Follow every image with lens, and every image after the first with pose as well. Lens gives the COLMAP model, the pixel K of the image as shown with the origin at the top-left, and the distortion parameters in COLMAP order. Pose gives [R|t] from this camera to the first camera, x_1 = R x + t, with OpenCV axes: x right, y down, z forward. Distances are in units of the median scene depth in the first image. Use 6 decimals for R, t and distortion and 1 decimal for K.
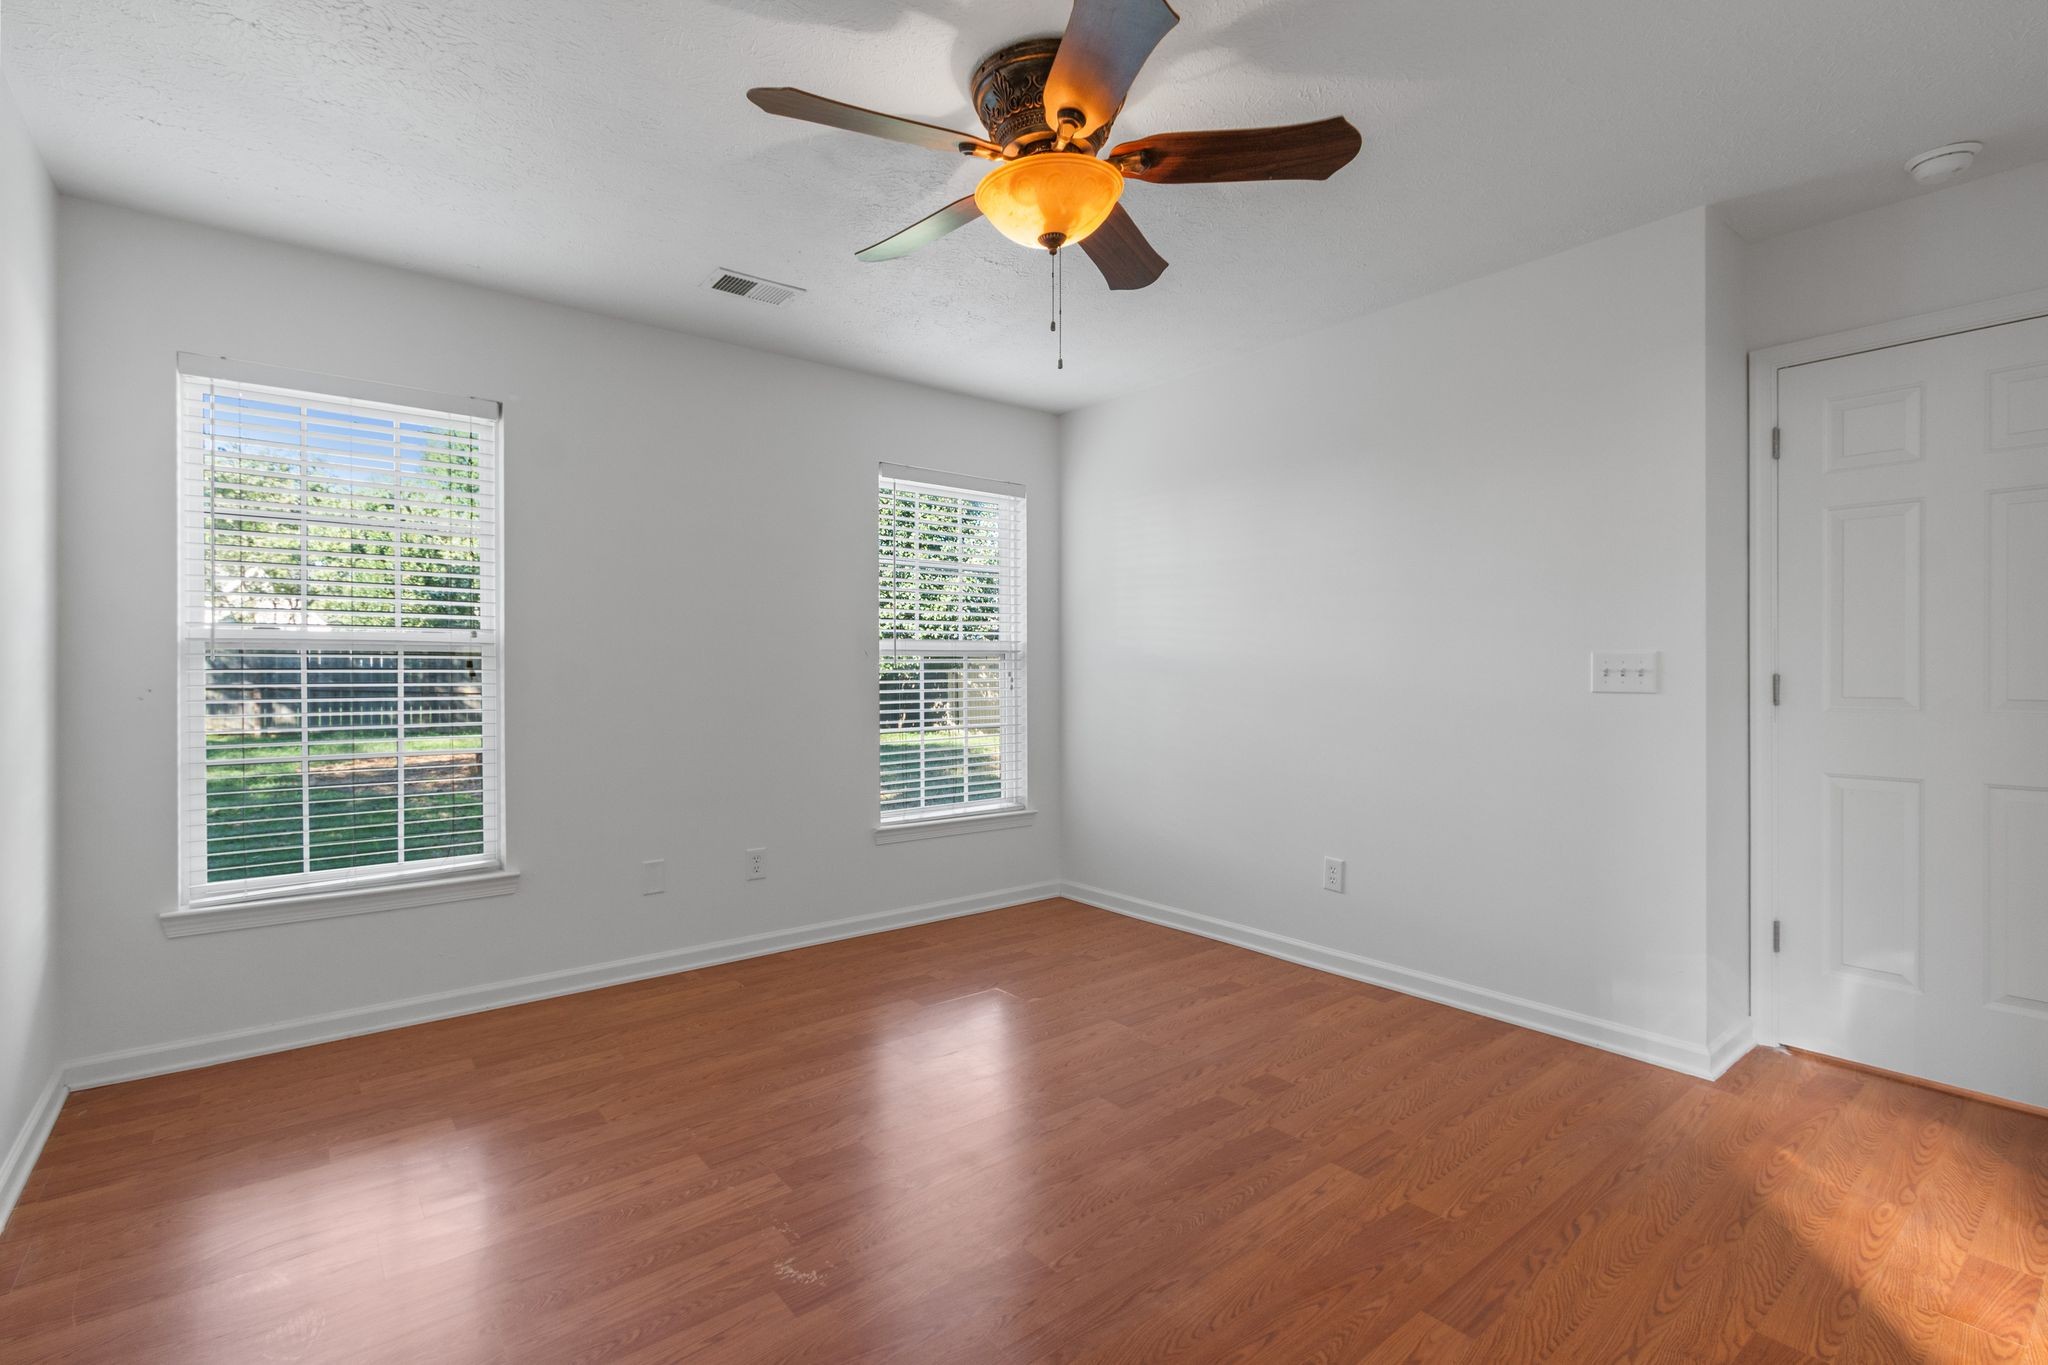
lens RADIAL K [[932.0, 0, 1037.6], [0, 932.0, 670.9], [0, 0, 1]] dist [0.020792, 0.000389]
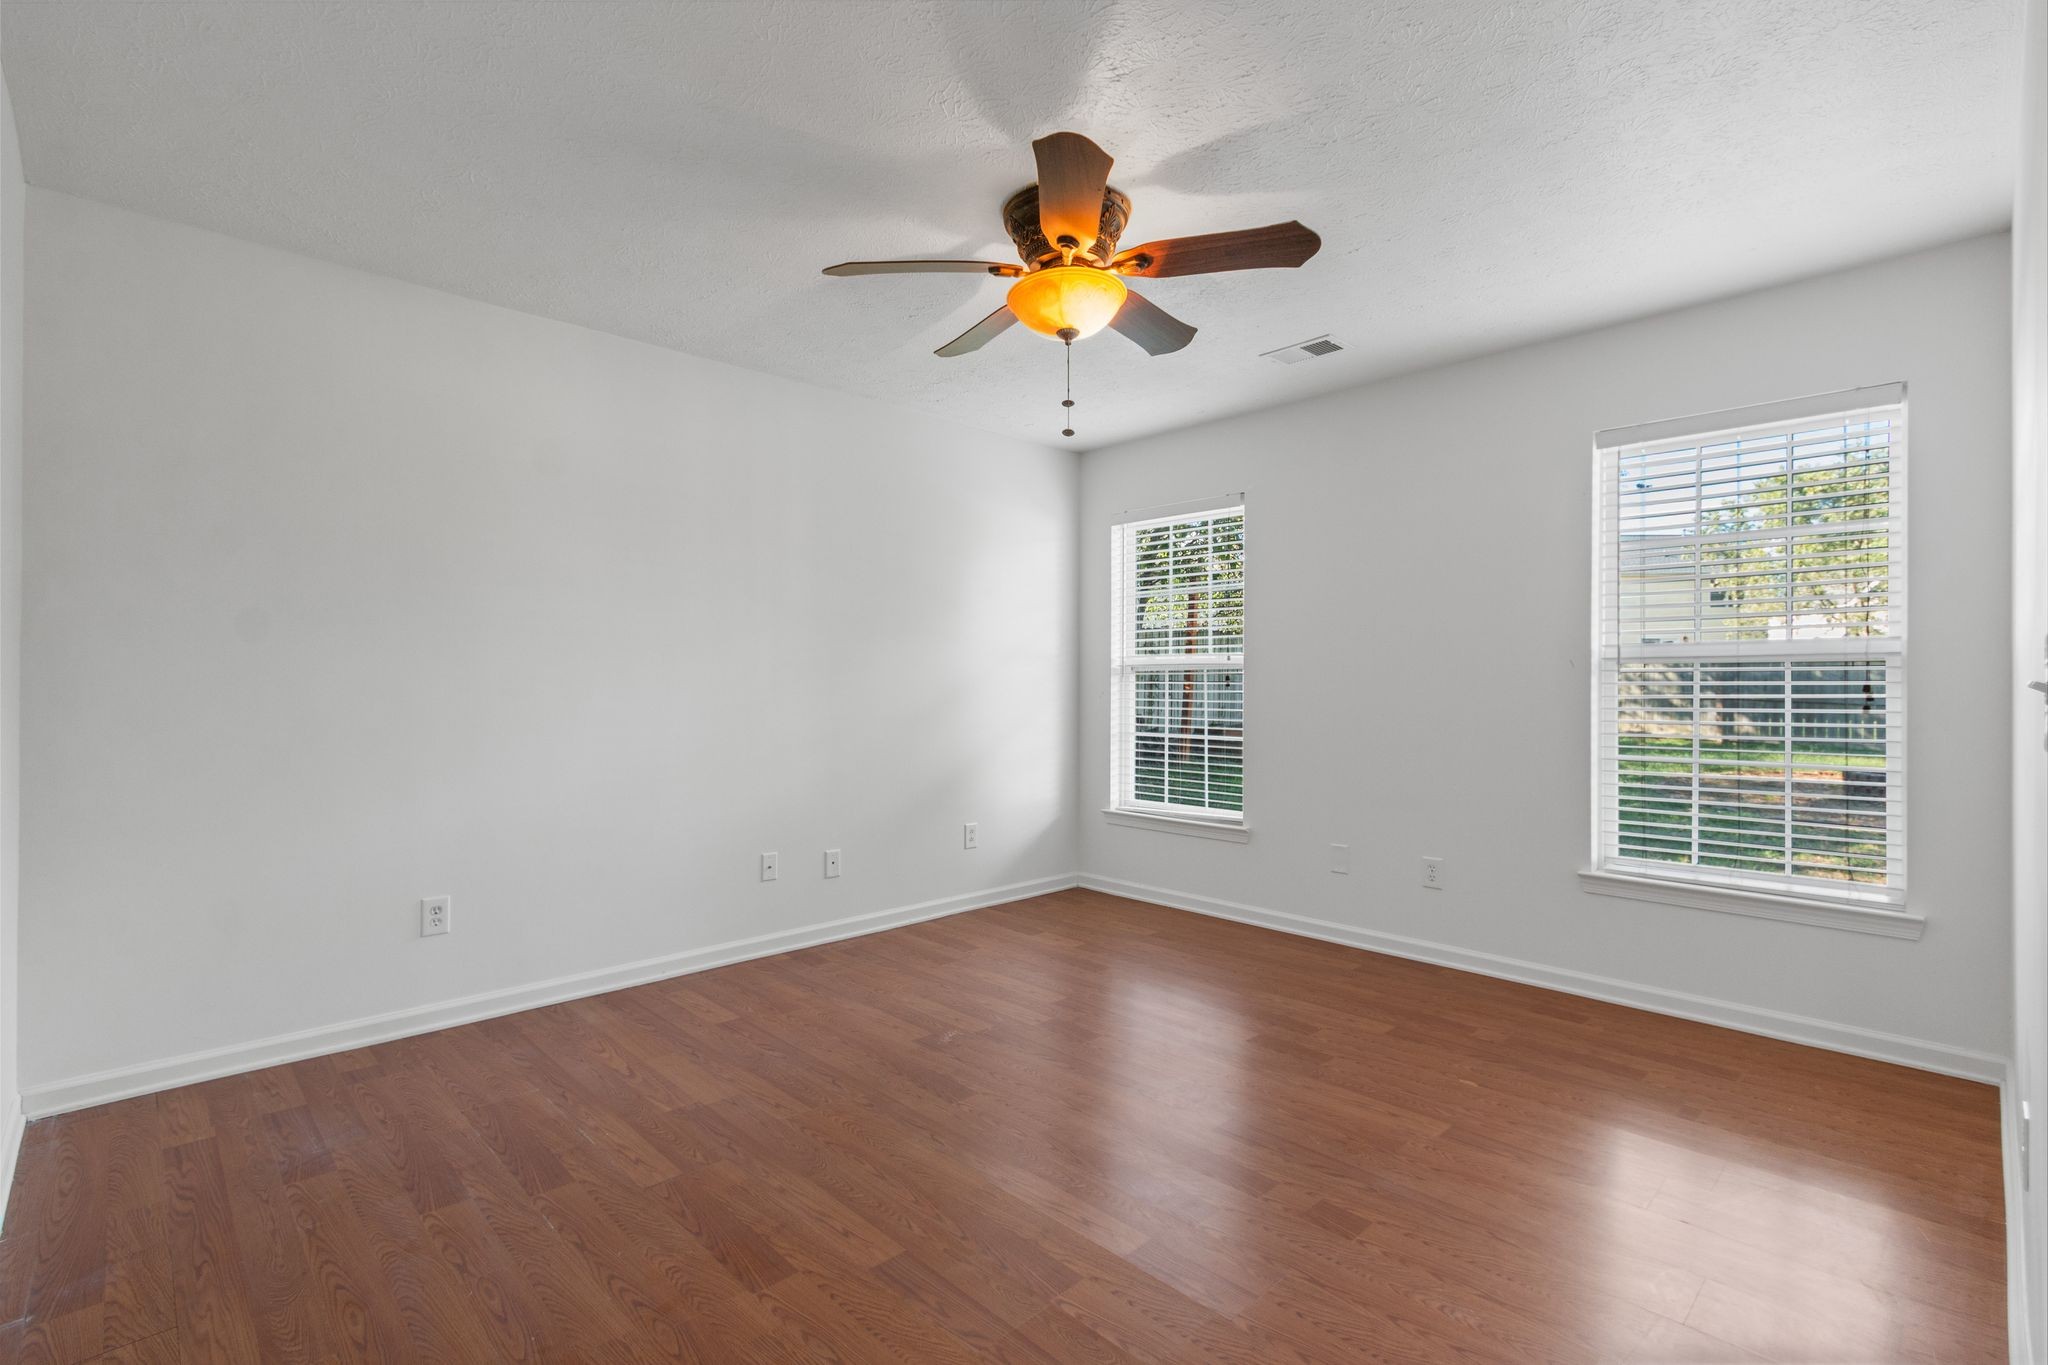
lens RADIAL K [[932.0, 0, 1017.6], [0, 932.0, 687.6], [0, 0, 1]] dist [0.020792, 0.000389]
pose [[0.085219, 0.002936, -0.996358, 0.172266], [0.005204, 0.999981, 0.003391, -0.000743], [0.996349, -0.005474, 0.085202, 0.115895]]
